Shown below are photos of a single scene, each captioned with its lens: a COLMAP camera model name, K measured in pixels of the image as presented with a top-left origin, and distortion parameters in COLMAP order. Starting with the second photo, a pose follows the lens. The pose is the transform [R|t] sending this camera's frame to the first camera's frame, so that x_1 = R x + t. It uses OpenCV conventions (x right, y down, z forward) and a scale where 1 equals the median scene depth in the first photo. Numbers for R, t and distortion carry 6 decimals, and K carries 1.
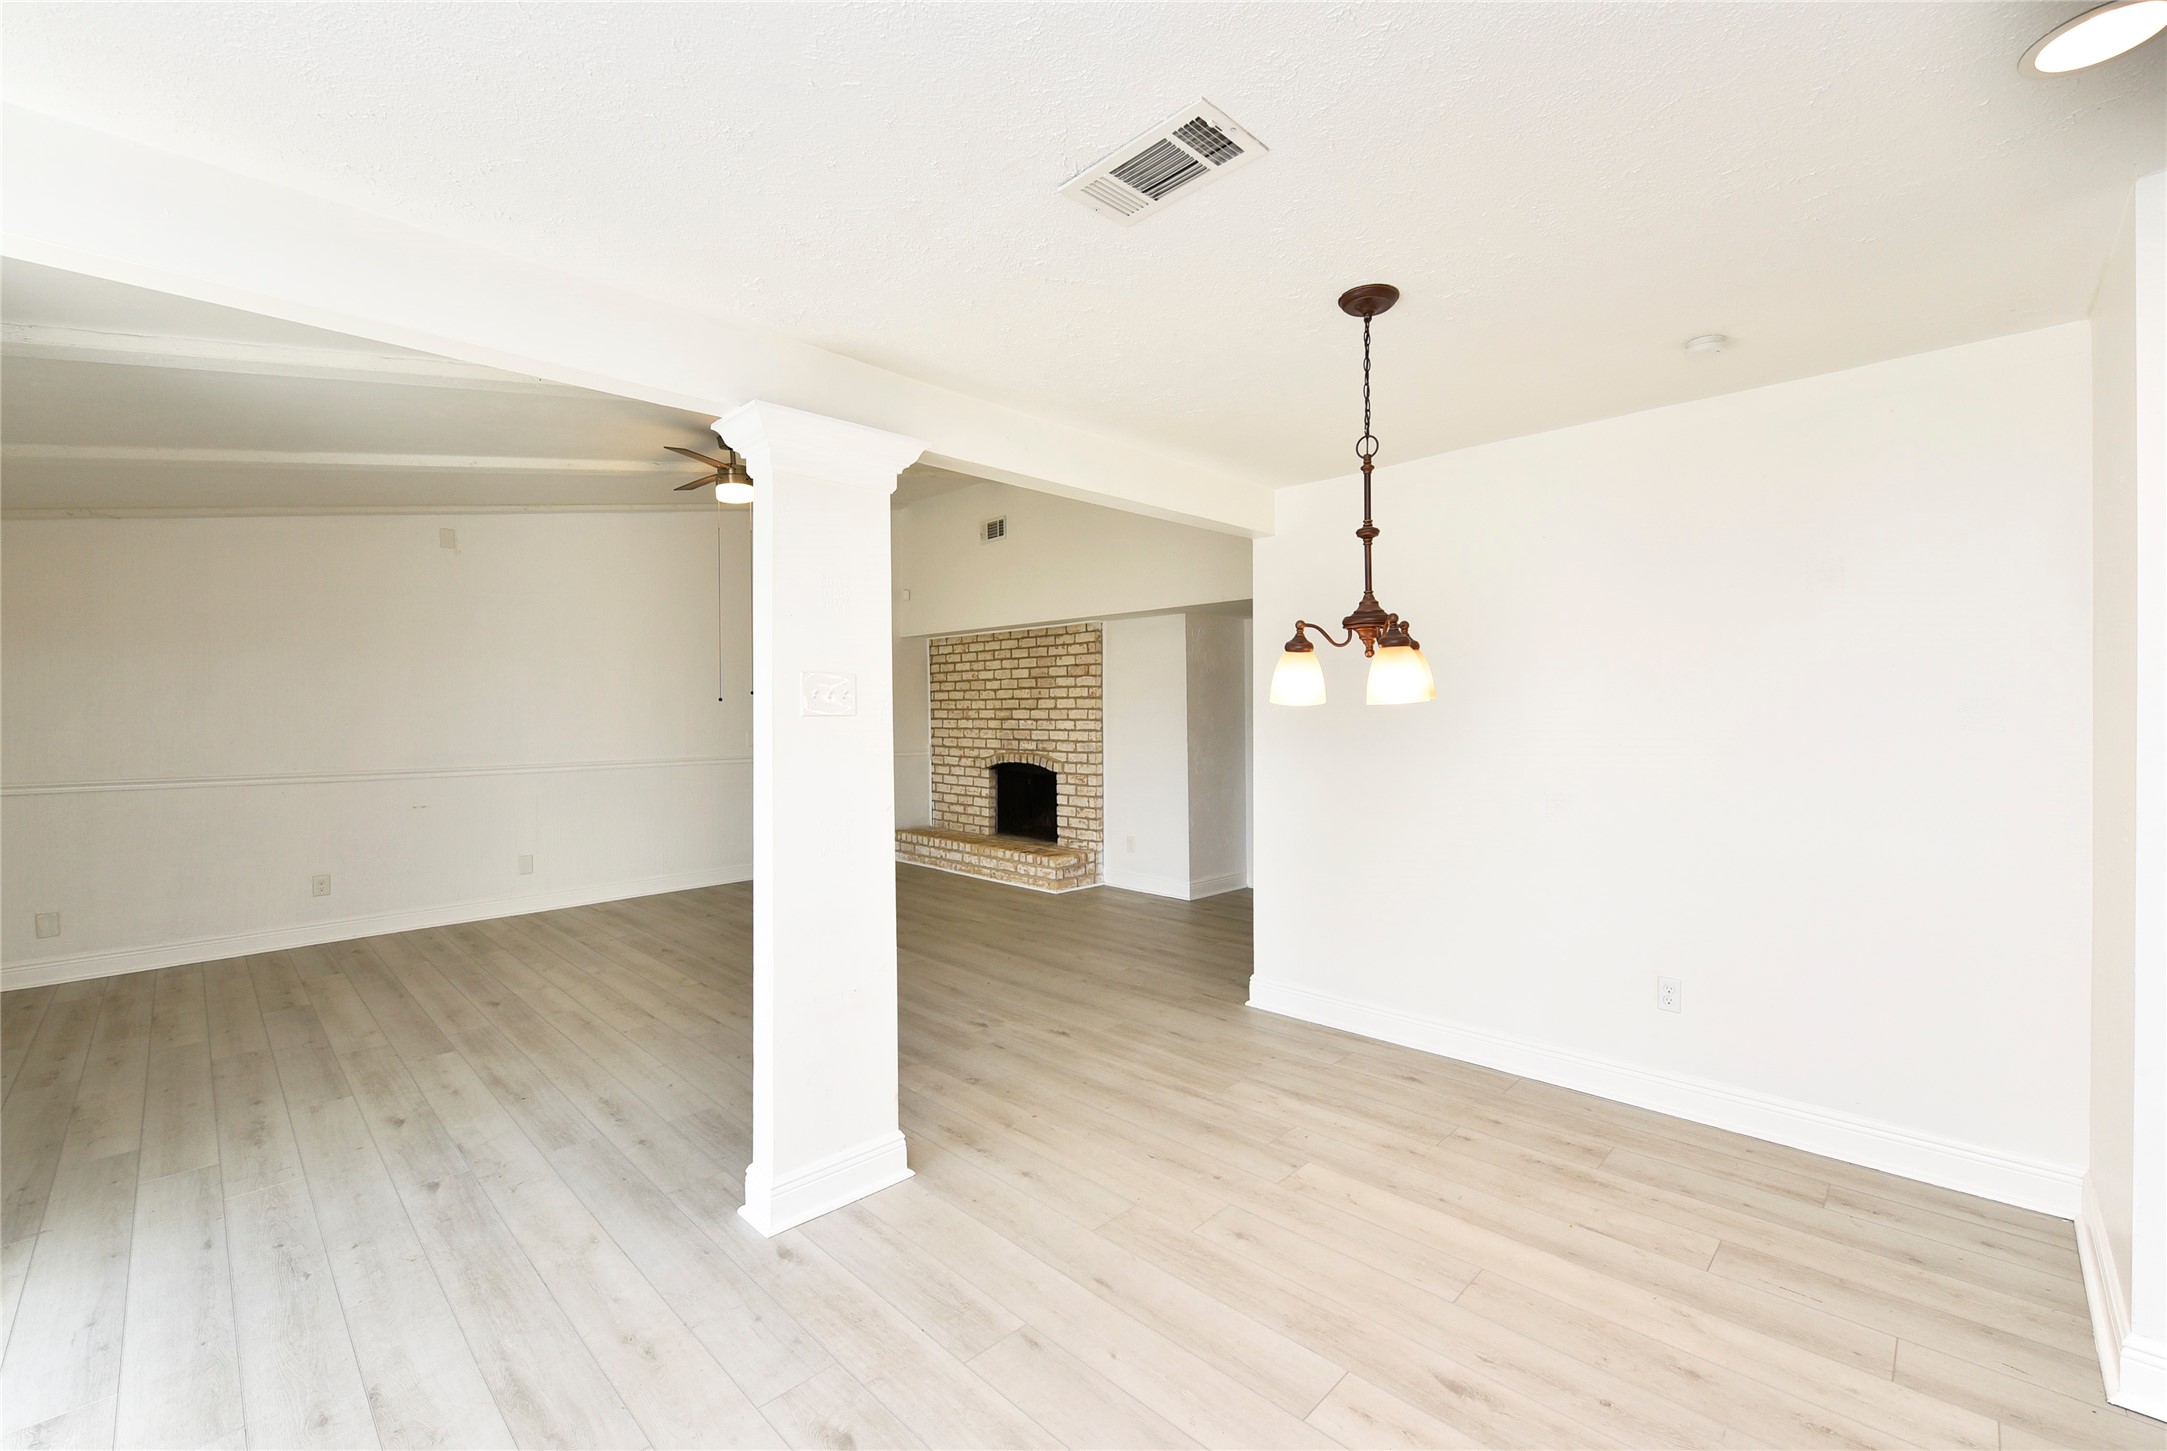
lens RADIAL K [[888.5, 0, 1095.4], [0, 888.5, 726.7], [0, 0, 1]] dist [0.001837, -0.003590]
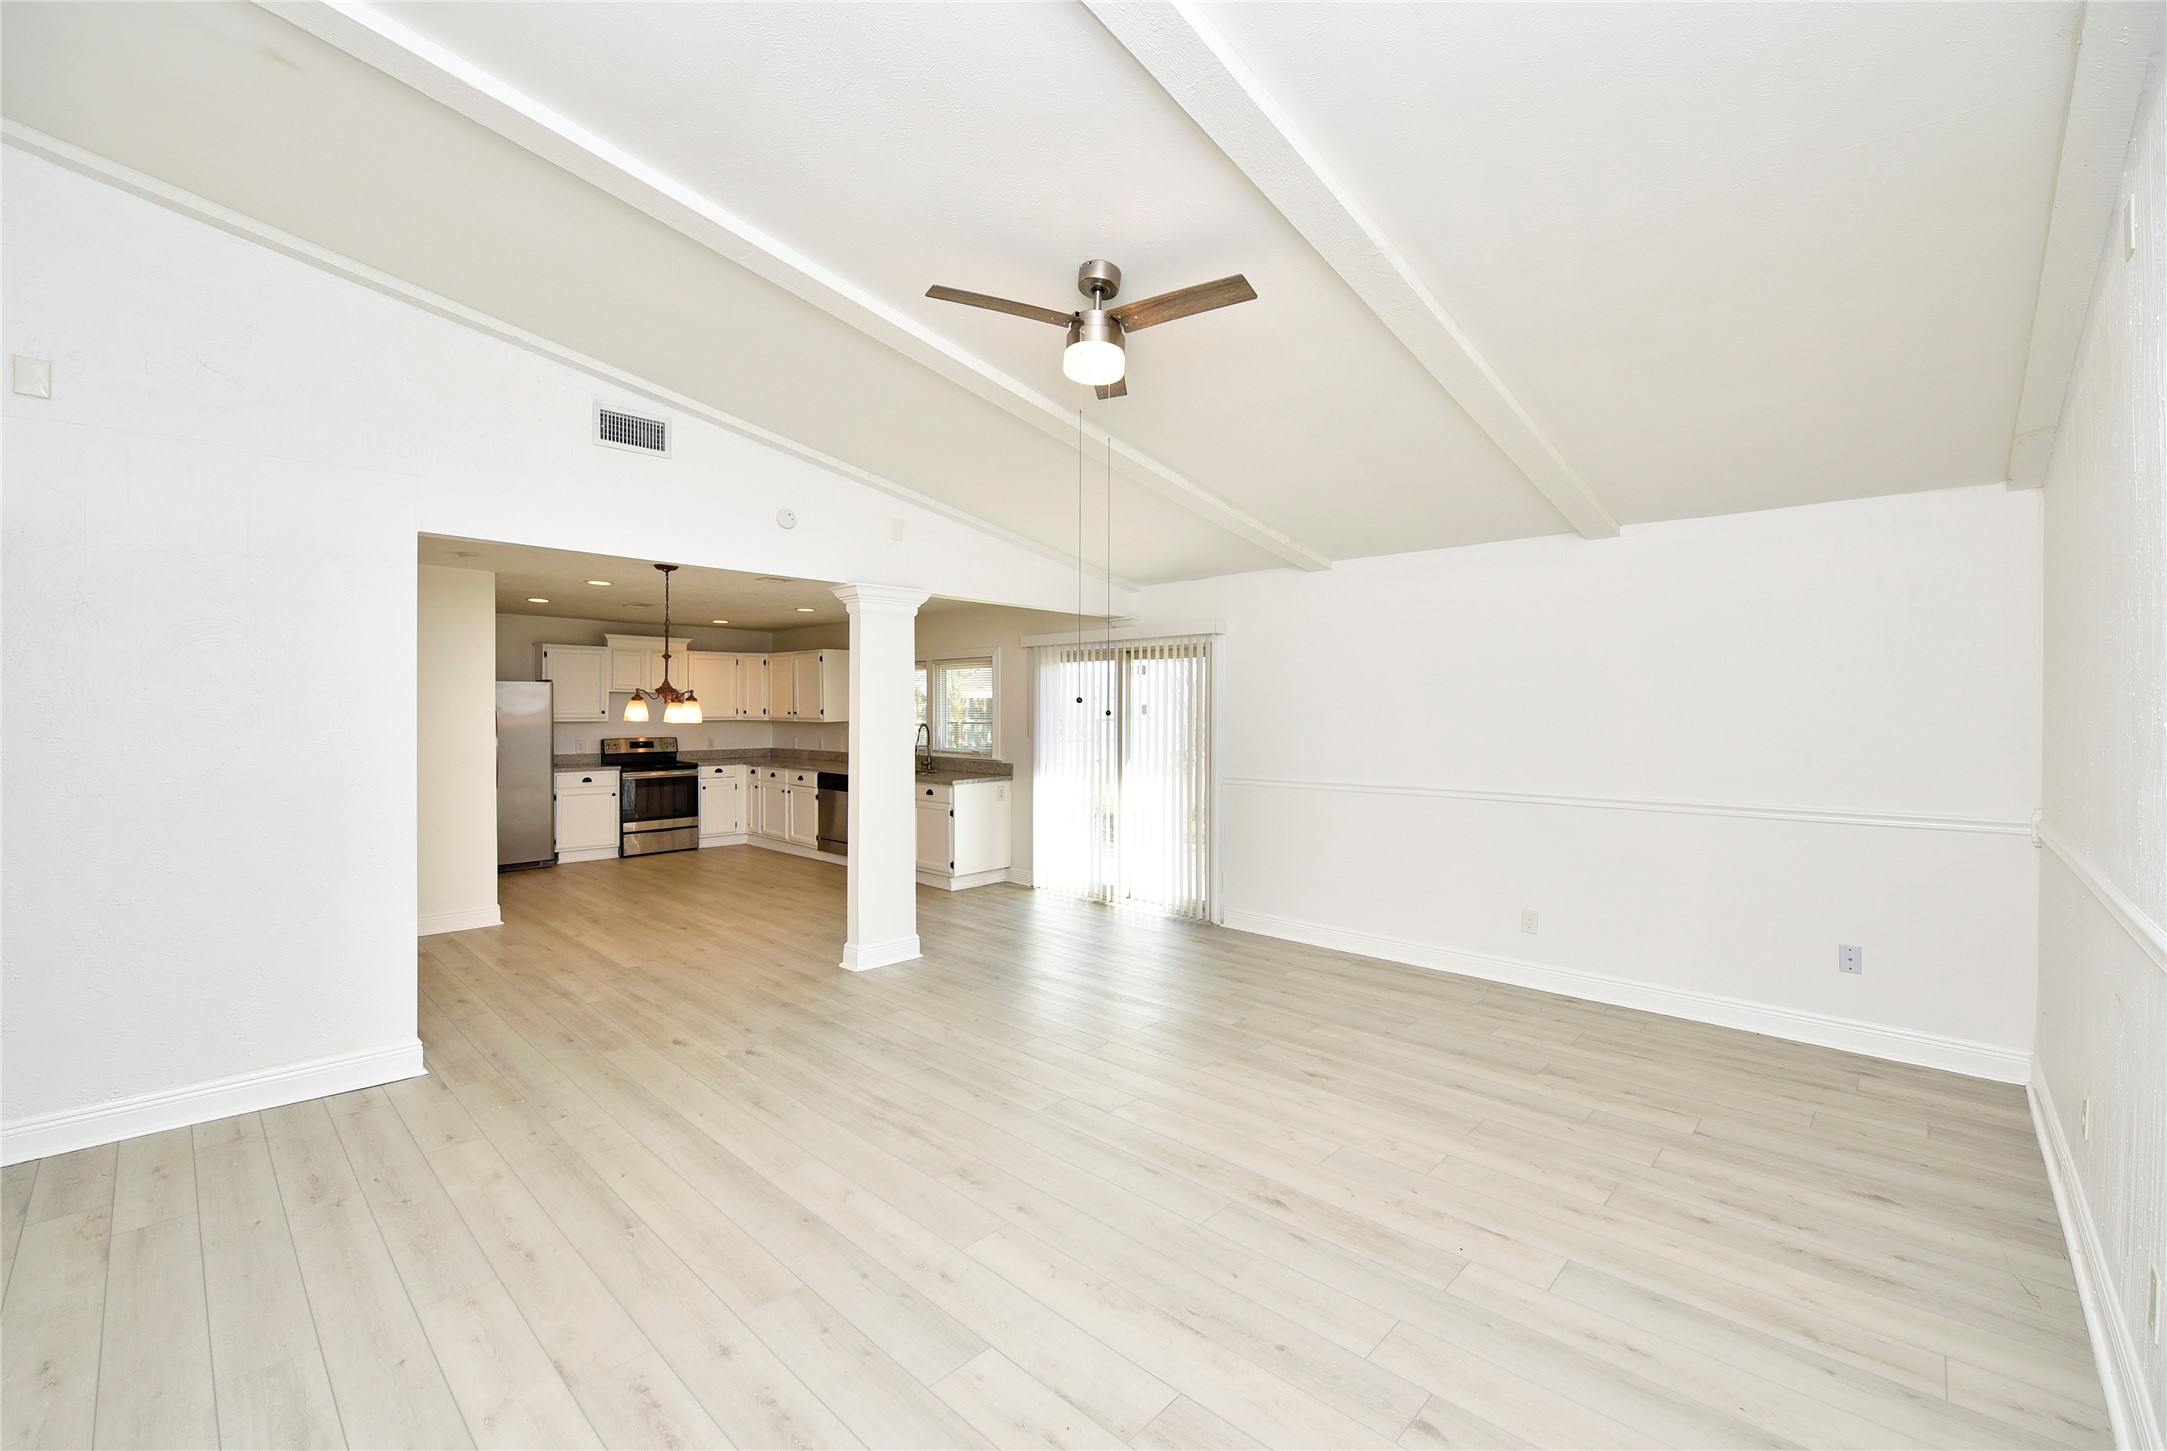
lens RADIAL K [[888.5, 0, 1099.7], [0, 888.5, 717.8], [0, 0, 1]] dist [0.001837, -0.003590]
pose [[-0.999715, 0.001546, -0.023815, -0.330166], [0.001069, 0.999799, 0.020045, -0.033168], [0.023841, 0.020013, -0.999515, 1.342634]]
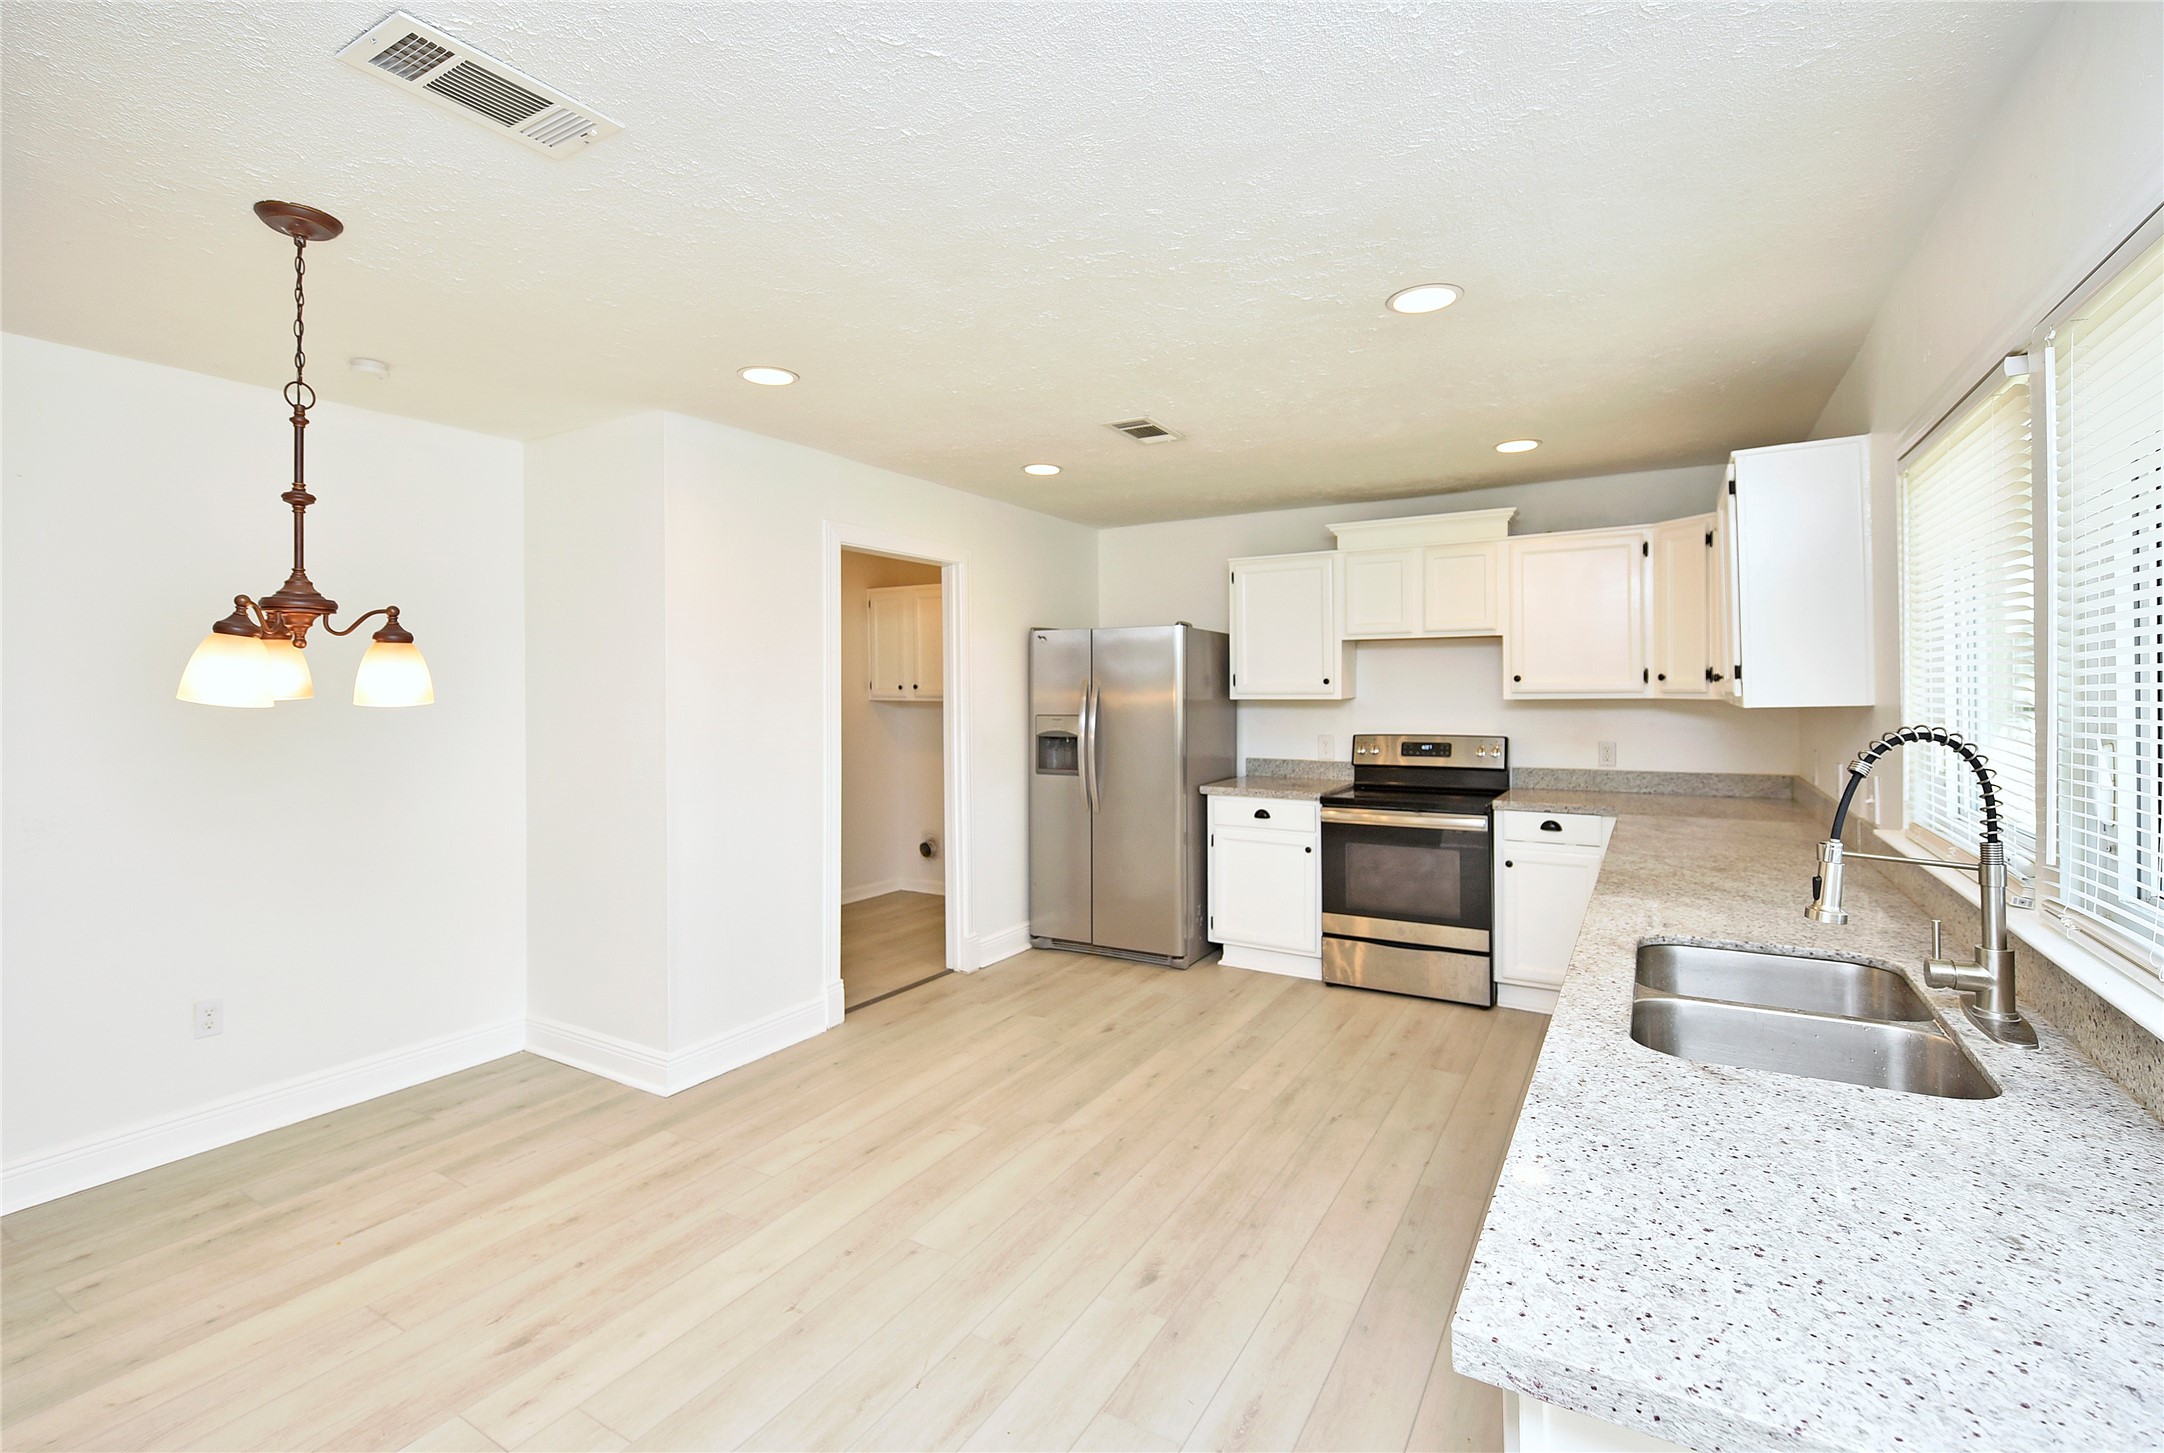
lens RADIAL K [[968.9, 0, 1081.9], [0, 968.9, 687.9], [0, 0, 1]] dist [0.003608, -0.002944]
pose [[-0.231022, 0.006963, 0.972924, -0.275466], [0.019065, 0.999815, -0.002628, -0.008669], [-0.972762, 0.017942, -0.231112, 0.183775]]
